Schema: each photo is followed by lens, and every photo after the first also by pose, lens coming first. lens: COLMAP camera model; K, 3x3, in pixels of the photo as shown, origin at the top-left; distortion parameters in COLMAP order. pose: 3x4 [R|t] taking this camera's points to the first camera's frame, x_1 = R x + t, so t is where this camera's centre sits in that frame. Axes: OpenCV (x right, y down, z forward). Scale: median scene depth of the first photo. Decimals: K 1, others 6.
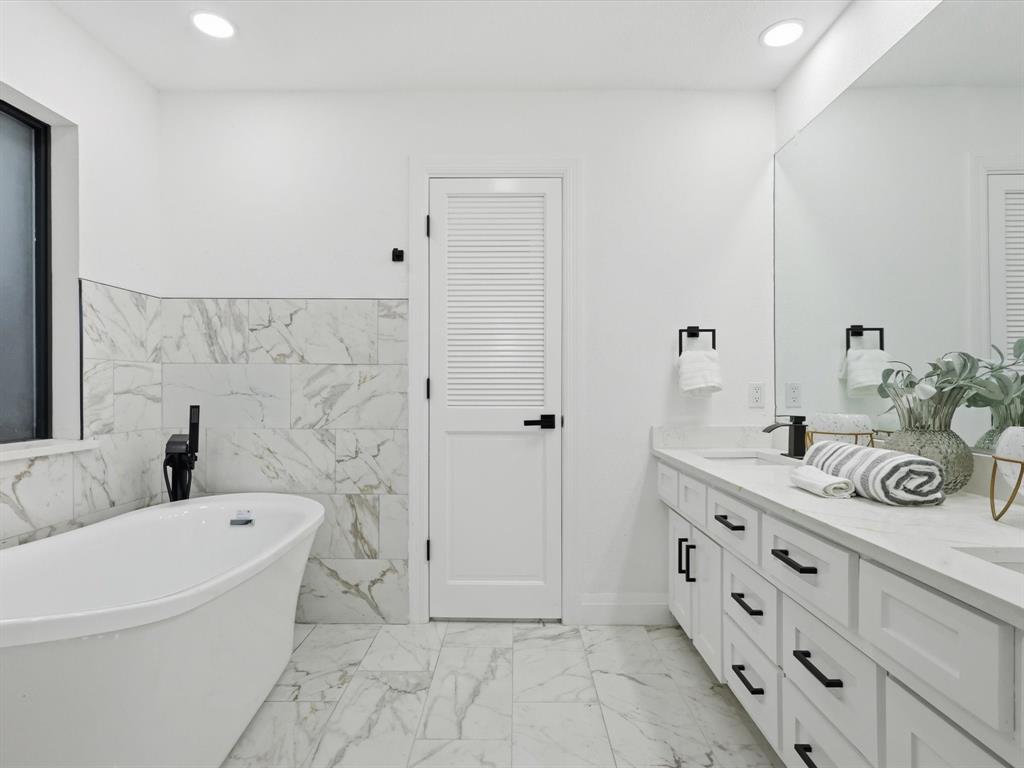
lens RADIAL K [[538.8, 0, 512.2], [0, 538.8, 386.0], [0, 0, 1]] dist [-0.001900, 0.000517]
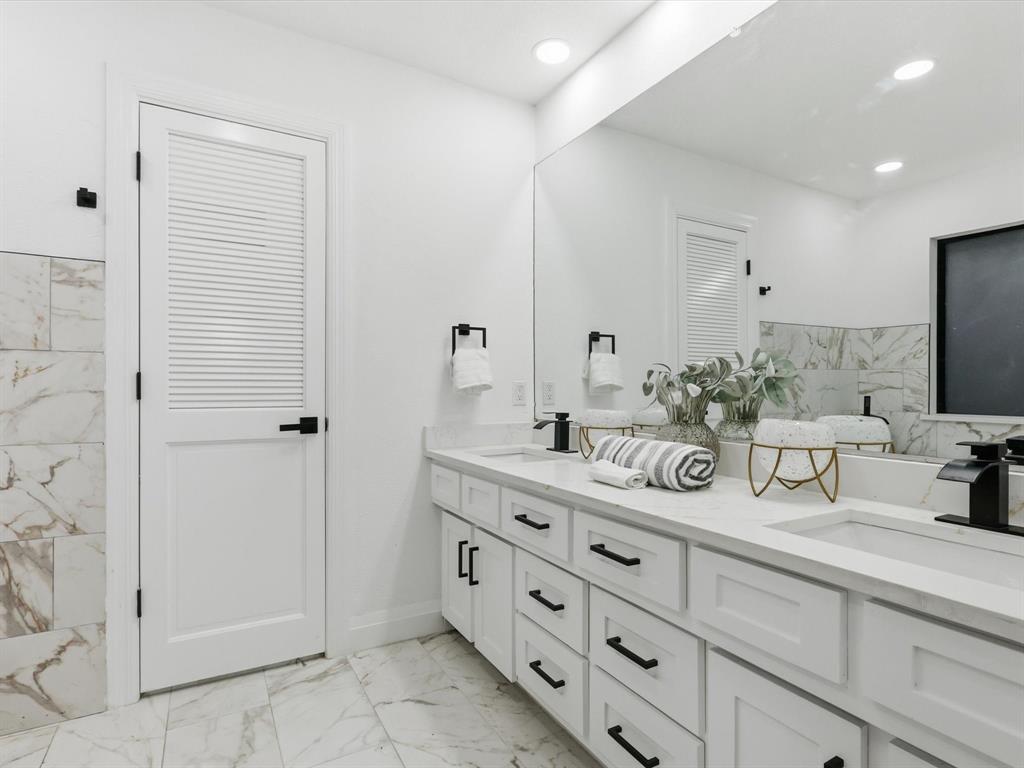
lens RADIAL K [[538.8, 0, 511.0], [0, 538.8, 387.8], [0, 0, 1]] dist [-0.001900, 0.000517]
pose [[0.865816, 0.002090, 0.500358, -0.085615], [-0.005352, 0.999973, 0.005084, 0.001029], [-0.500334, -0.007080, 0.865804, 0.106161]]
